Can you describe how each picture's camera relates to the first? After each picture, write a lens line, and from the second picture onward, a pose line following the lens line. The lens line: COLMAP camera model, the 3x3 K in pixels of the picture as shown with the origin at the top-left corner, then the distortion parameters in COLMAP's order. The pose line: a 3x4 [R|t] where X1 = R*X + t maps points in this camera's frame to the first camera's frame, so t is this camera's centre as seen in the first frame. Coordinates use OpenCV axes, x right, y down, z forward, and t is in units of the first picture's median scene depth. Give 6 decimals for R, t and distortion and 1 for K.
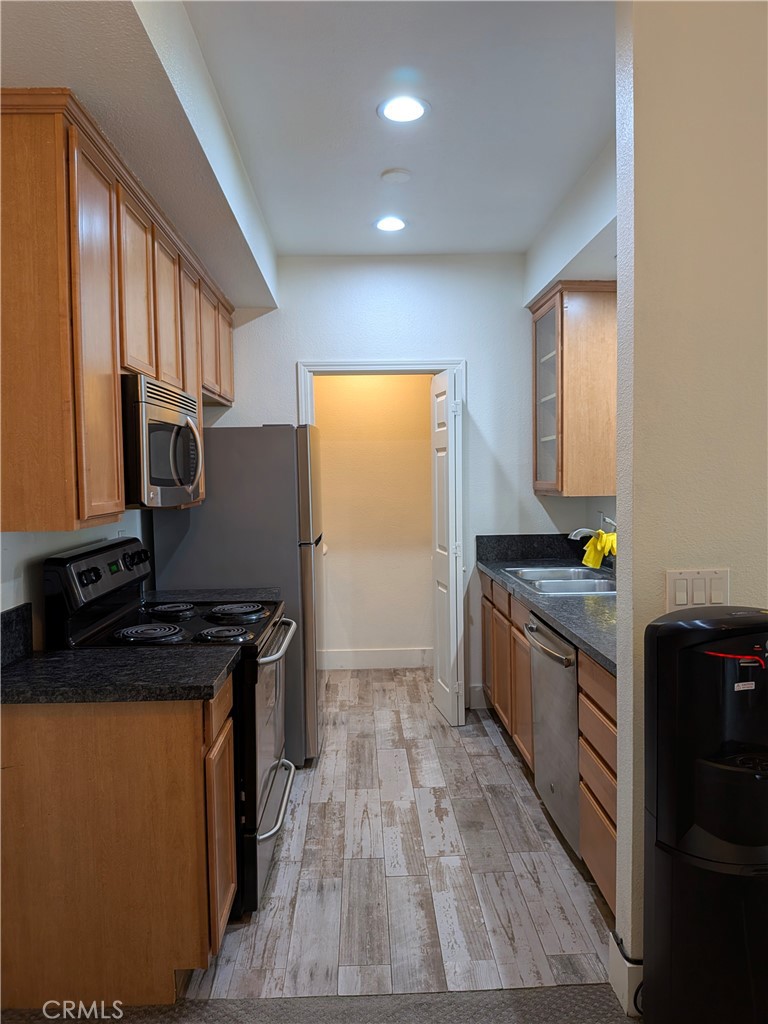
lens RADIAL K [[728.7, 0, 380.9], [0, 728.7, 510.8], [0, 0, 1]] dist [0.015219, -0.052539]
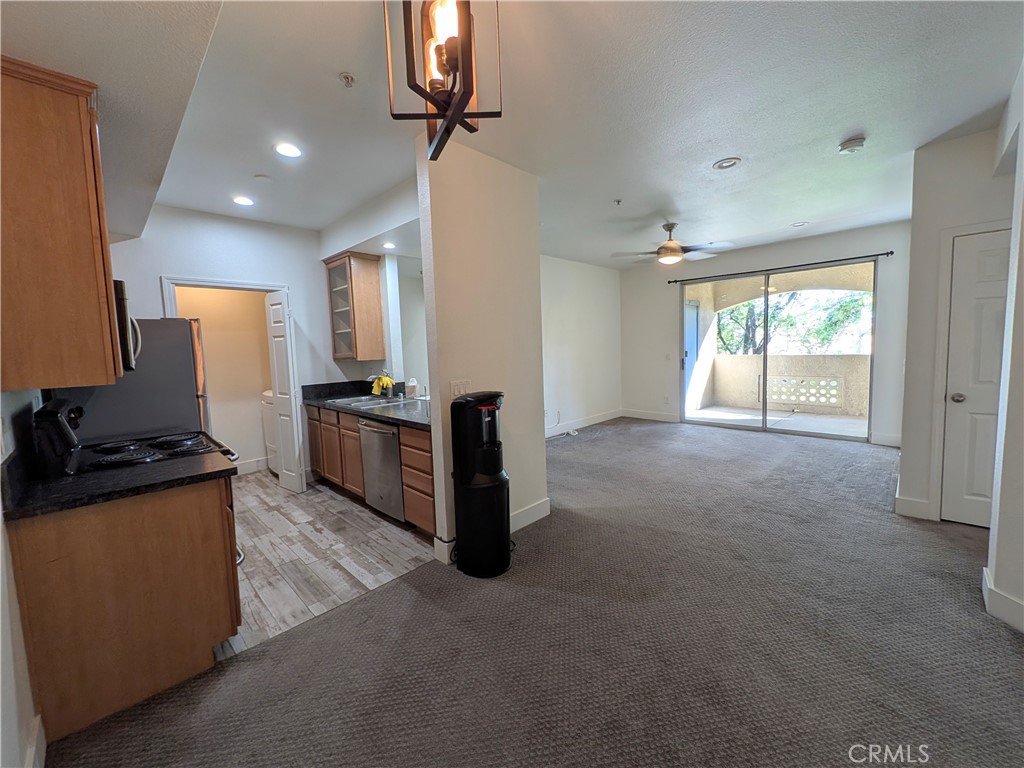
lens RADIAL K [[408.4, 0, 511.4], [0, 408.4, 377.1], [0, 0, 1]] dist [-0.022446, -0.000546]
pose [[0.716750, -0.057954, 0.694918, -0.239963], [0.056942, 0.998077, 0.024506, 0.023422], [-0.695001, 0.022006, 0.718672, -0.086676]]
